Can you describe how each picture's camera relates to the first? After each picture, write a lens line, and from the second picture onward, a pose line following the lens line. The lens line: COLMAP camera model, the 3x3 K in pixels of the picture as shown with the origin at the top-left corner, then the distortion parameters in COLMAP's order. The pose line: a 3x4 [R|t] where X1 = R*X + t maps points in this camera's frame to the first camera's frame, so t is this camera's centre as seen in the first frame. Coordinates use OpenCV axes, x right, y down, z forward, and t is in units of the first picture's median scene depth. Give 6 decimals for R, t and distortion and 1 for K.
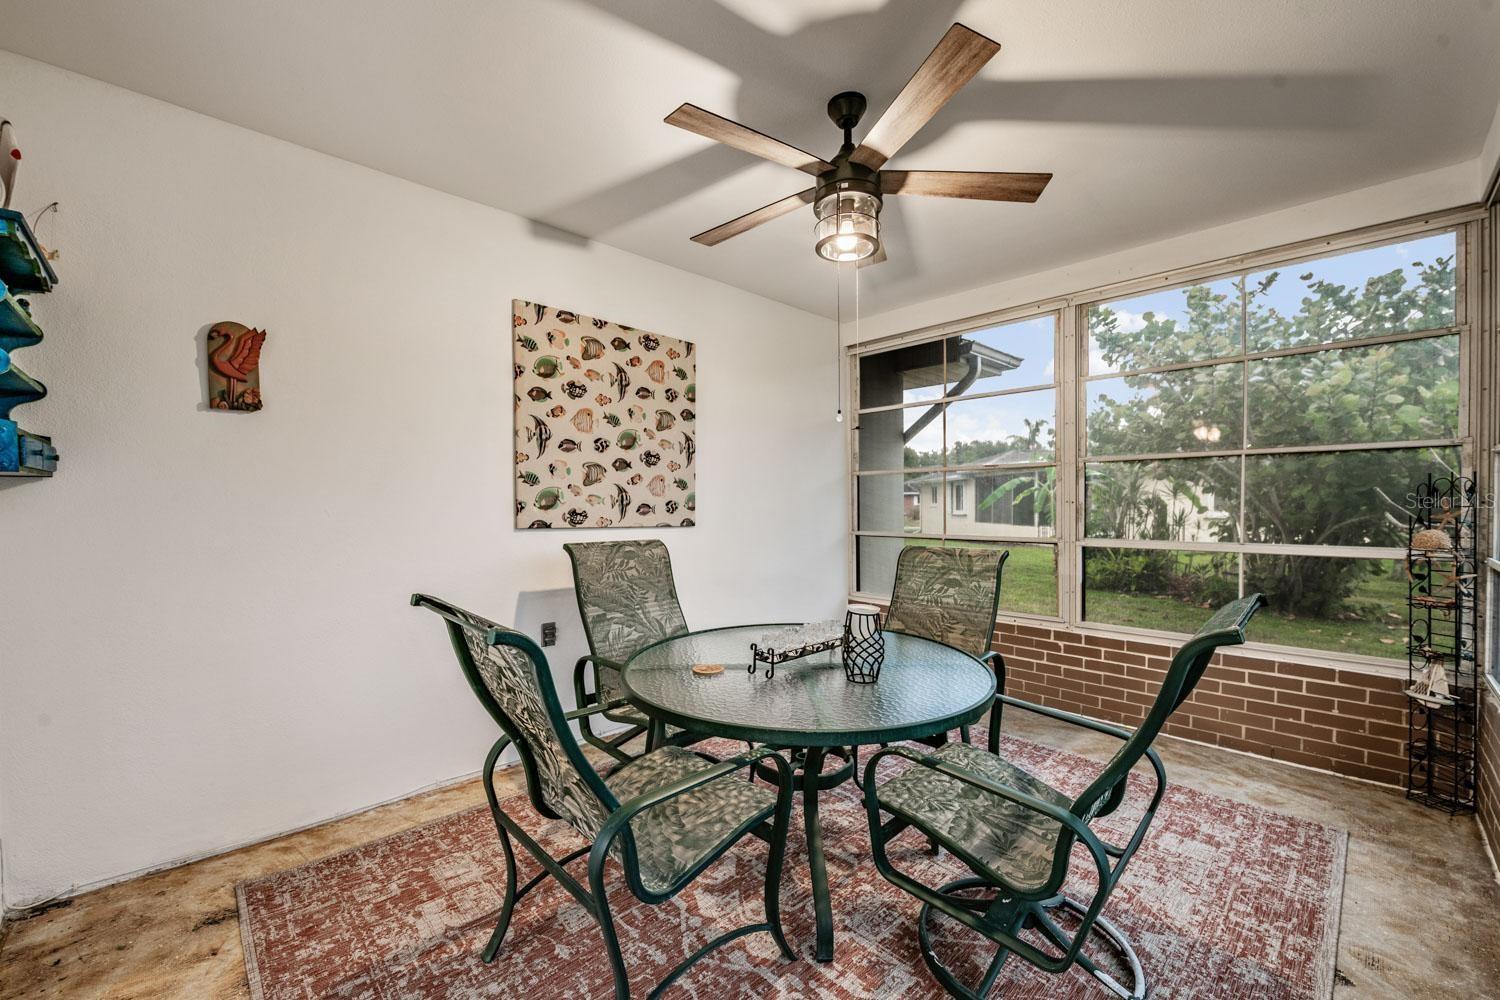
lens RADIAL K [[593.9, 0, 750.9], [0, 593.9, 501.3], [0, 0, 1]] dist [-0.009125, -0.002419]
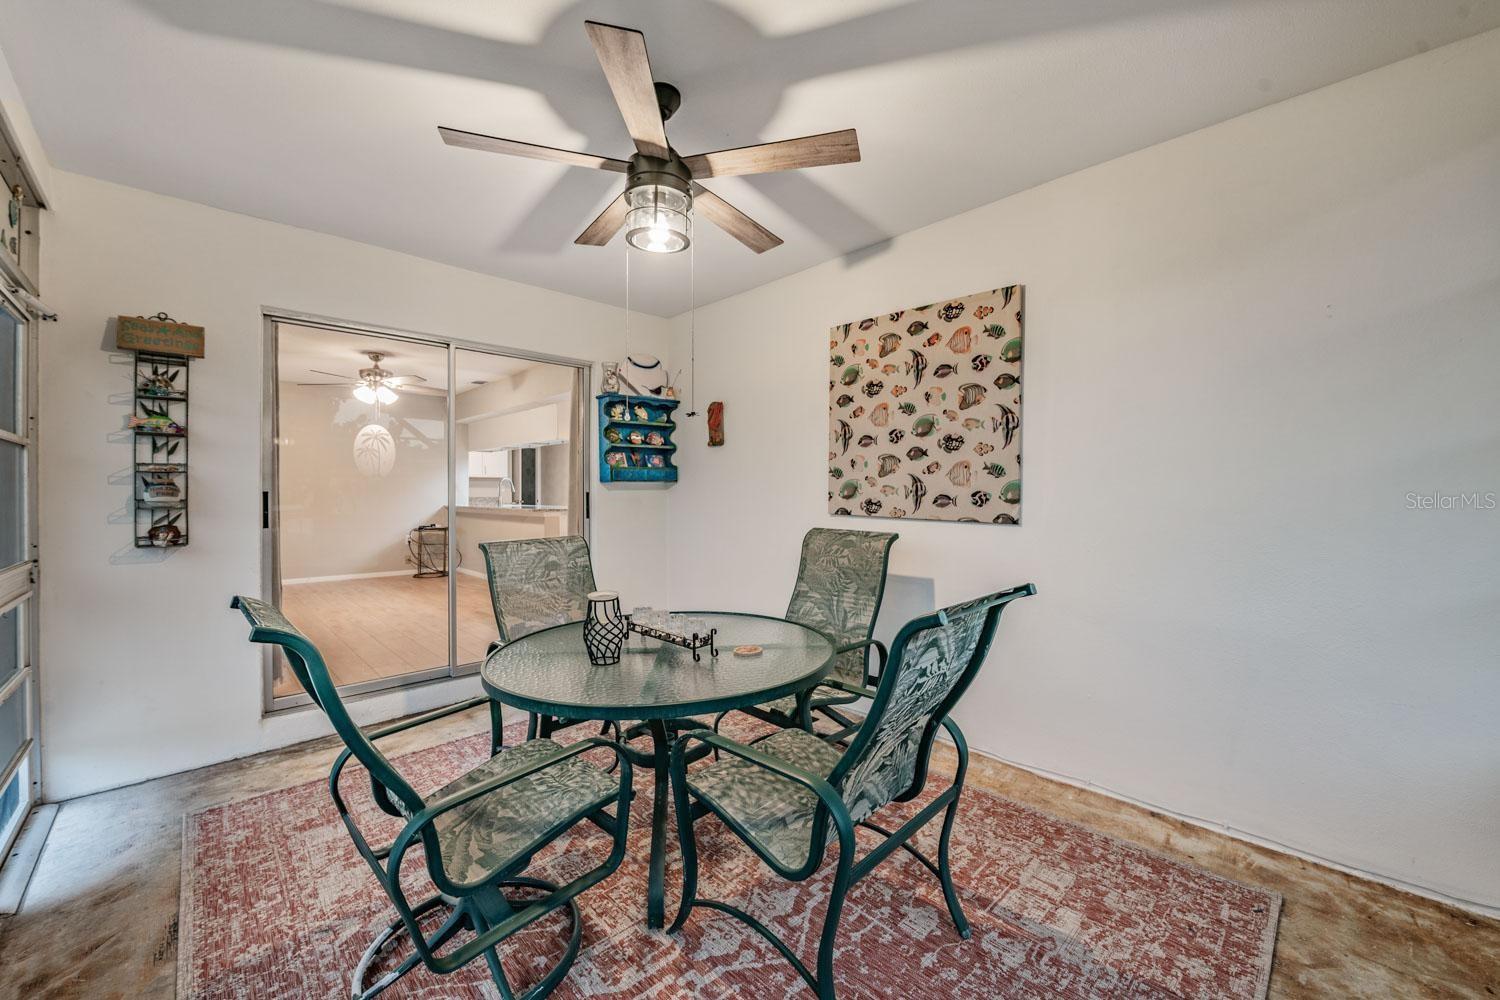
lens RADIAL K [[593.9, 0, 749.4], [0, 593.9, 494.7], [0, 0, 1]] dist [-0.009125, -0.002419]
pose [[0.001037, -0.002481, -0.999996, 0.737711], [-0.007266, 0.999971, -0.002488, 0.009017], [0.999973, 0.007268, 0.001019, 0.730862]]
